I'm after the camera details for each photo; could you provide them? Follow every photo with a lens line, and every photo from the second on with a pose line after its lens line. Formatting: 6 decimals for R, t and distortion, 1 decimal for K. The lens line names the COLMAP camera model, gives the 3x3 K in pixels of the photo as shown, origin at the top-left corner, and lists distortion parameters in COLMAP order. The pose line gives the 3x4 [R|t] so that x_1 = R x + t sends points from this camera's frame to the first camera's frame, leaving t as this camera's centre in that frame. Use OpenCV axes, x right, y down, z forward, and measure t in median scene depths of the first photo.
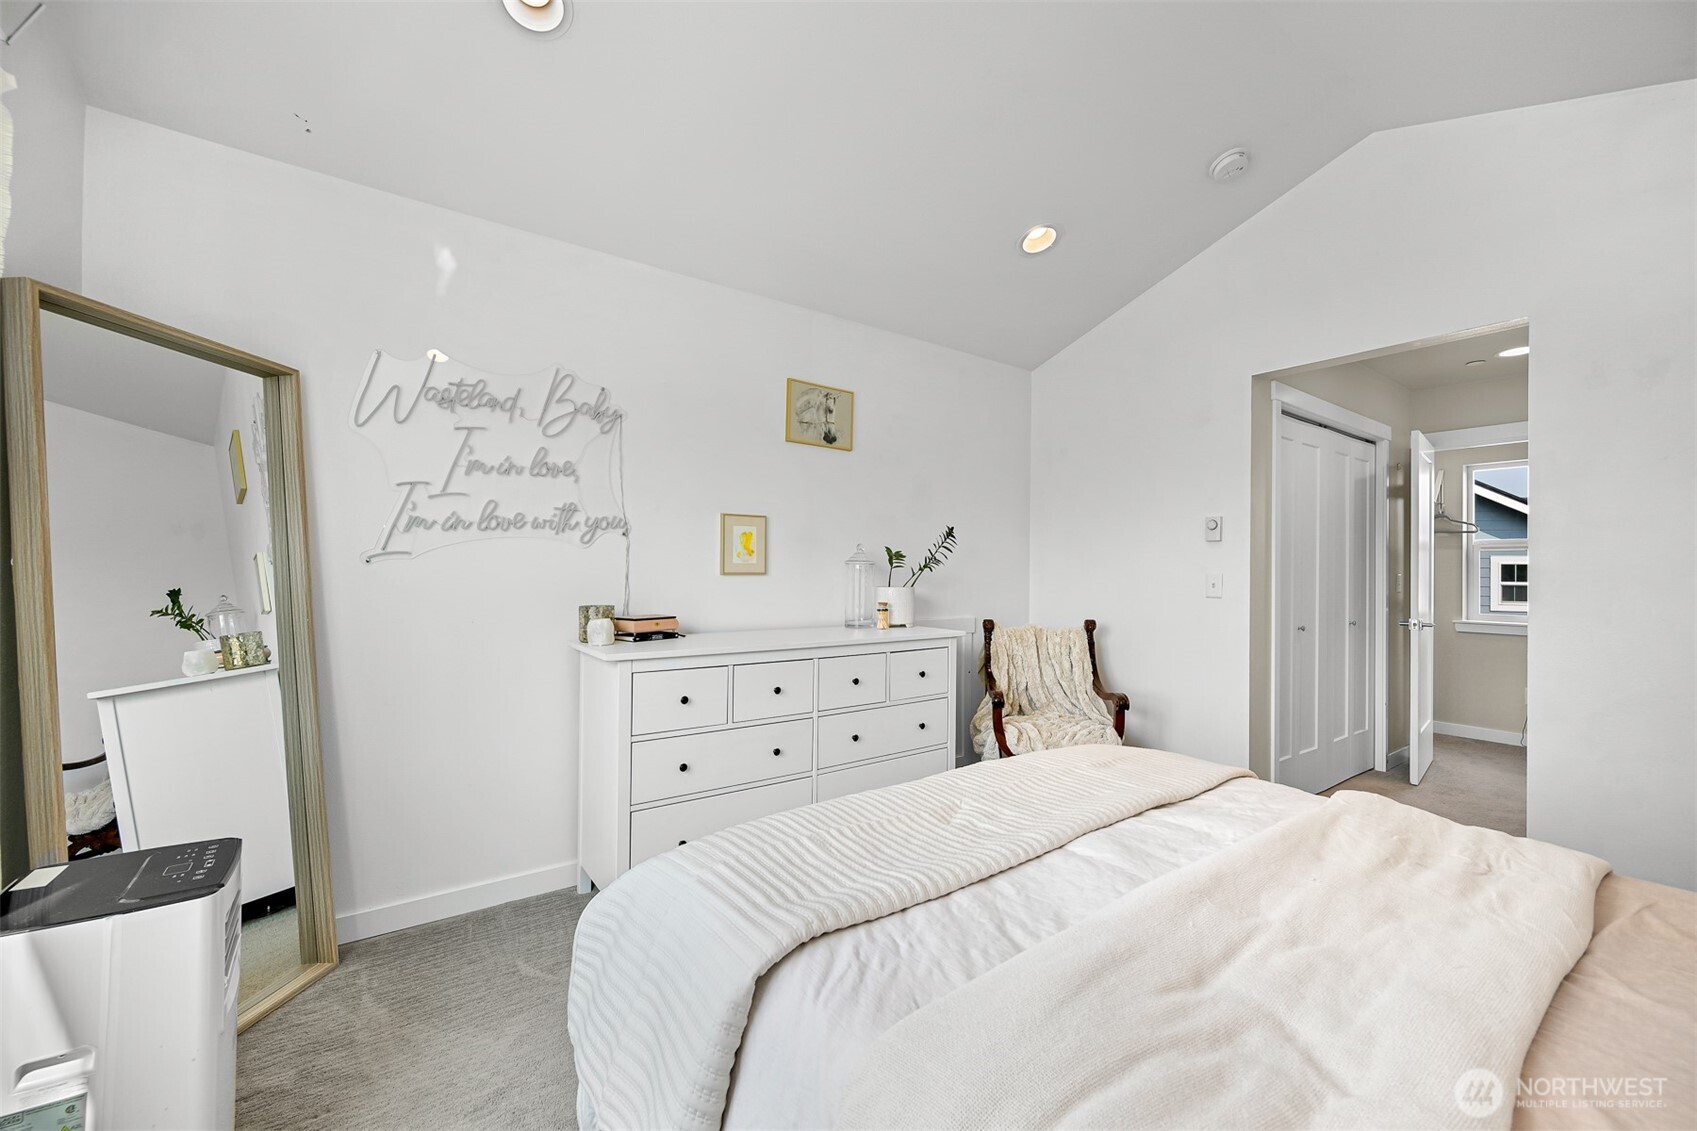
lens RADIAL K [[665.1, 0, 857.8], [0, 665.1, 569.2], [0, 0, 1]] dist [-0.000133, -0.000190]
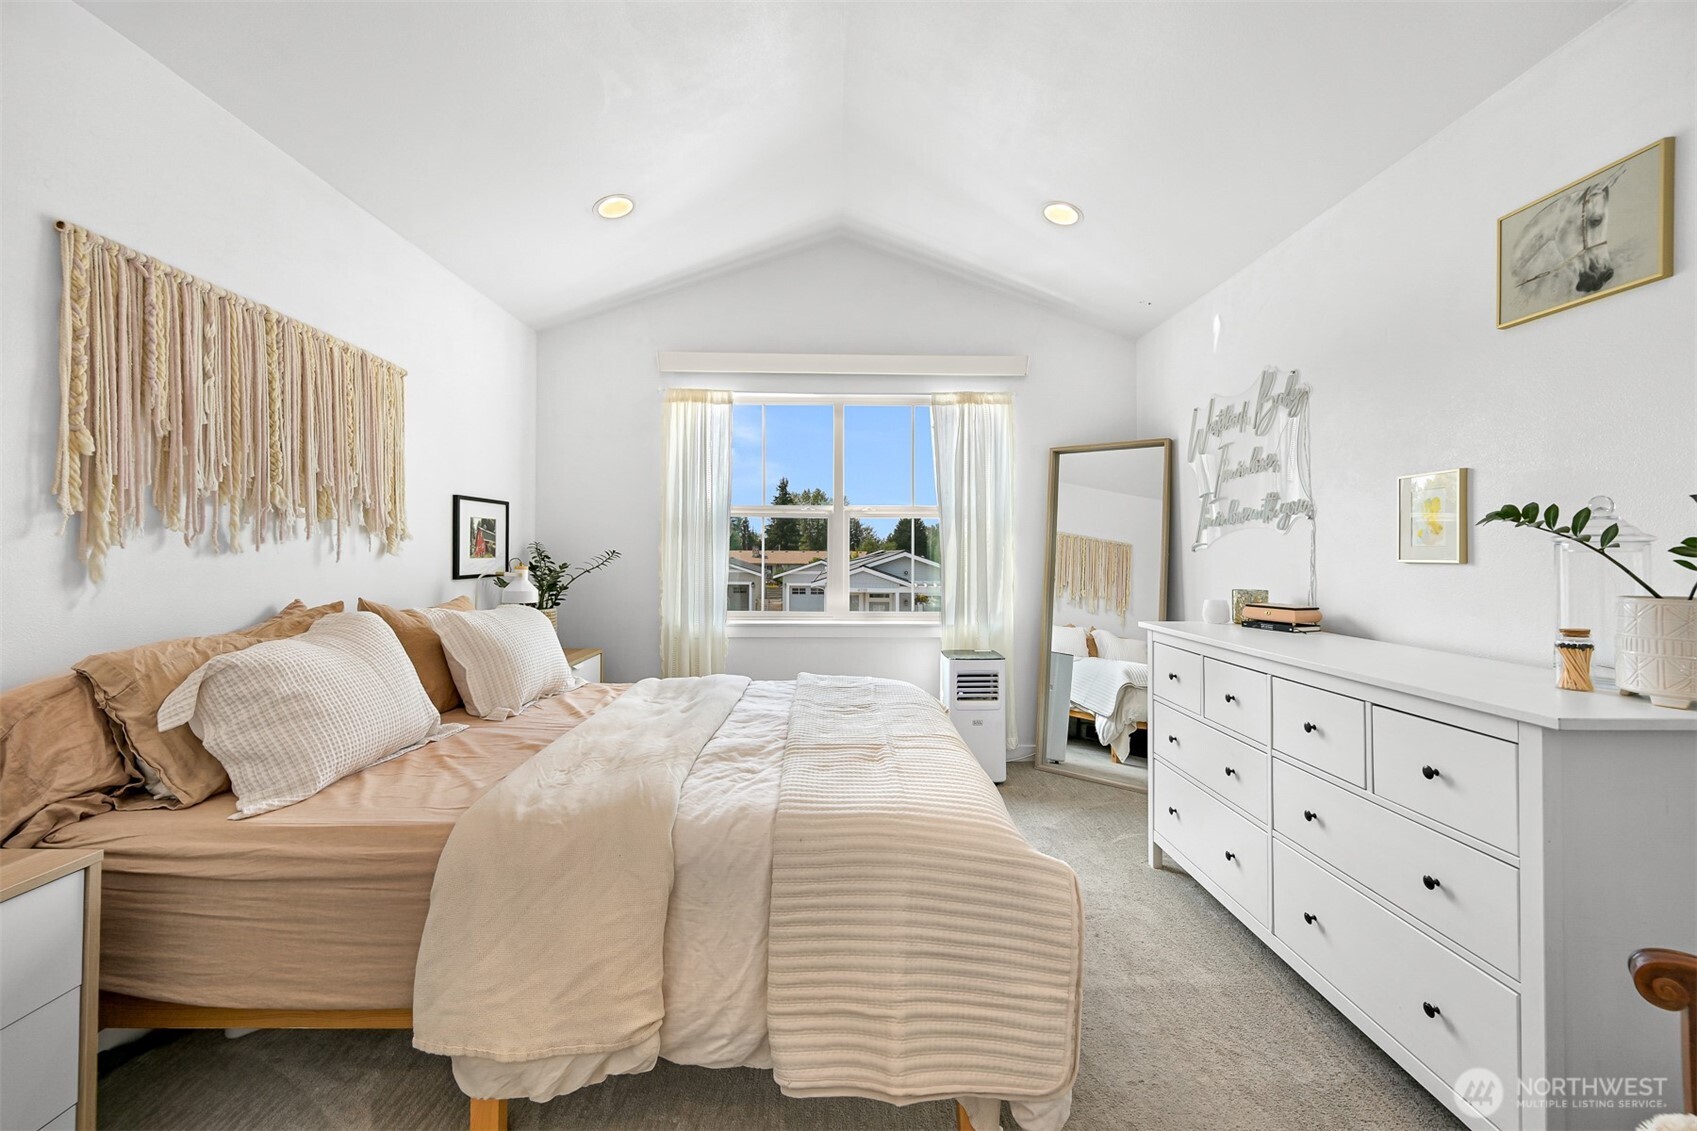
lens RADIAL K [[676.1, 0, 860.6], [0, 676.1, 551.1], [0, 0, 1]] dist [-0.000646, -0.000171]
pose [[-0.563734, -0.005952, -0.825935, 0.808258], [-0.002269, 0.999981, -0.005658, 0.002064], [0.825953, -0.001315, -0.563737, 1.036747]]
